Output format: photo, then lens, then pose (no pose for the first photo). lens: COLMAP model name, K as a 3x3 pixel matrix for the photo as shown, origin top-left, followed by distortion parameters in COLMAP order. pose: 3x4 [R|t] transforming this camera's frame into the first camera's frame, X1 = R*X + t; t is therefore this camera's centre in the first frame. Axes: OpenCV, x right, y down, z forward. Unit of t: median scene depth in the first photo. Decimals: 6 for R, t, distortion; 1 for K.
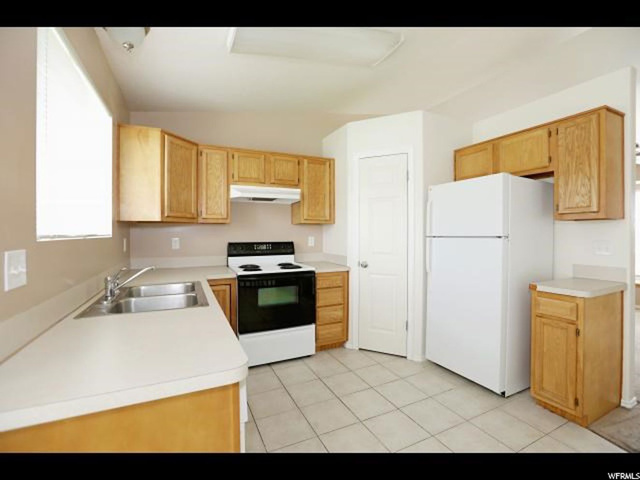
lens RADIAL K [[290.6, 0, 320.8], [0, 290.6, 238.8], [0, 0, 1]] dist [-0.025241, -0.000202]
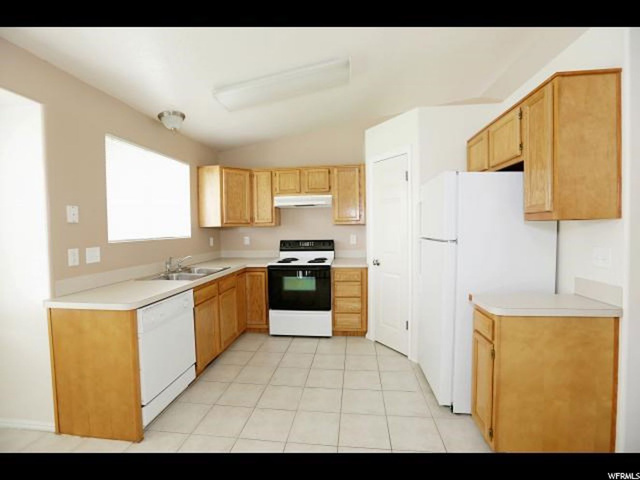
lens RADIAL K [[290.6, 0, 320.9], [0, 290.6, 238.5], [0, 0, 1]] dist [-0.025241, -0.000202]
pose [[0.845339, 0.009886, -0.534139, 0.564356], [0.002742, 0.999735, 0.022842, -0.025816], [0.534224, -0.020774, 0.845088, -0.005590]]
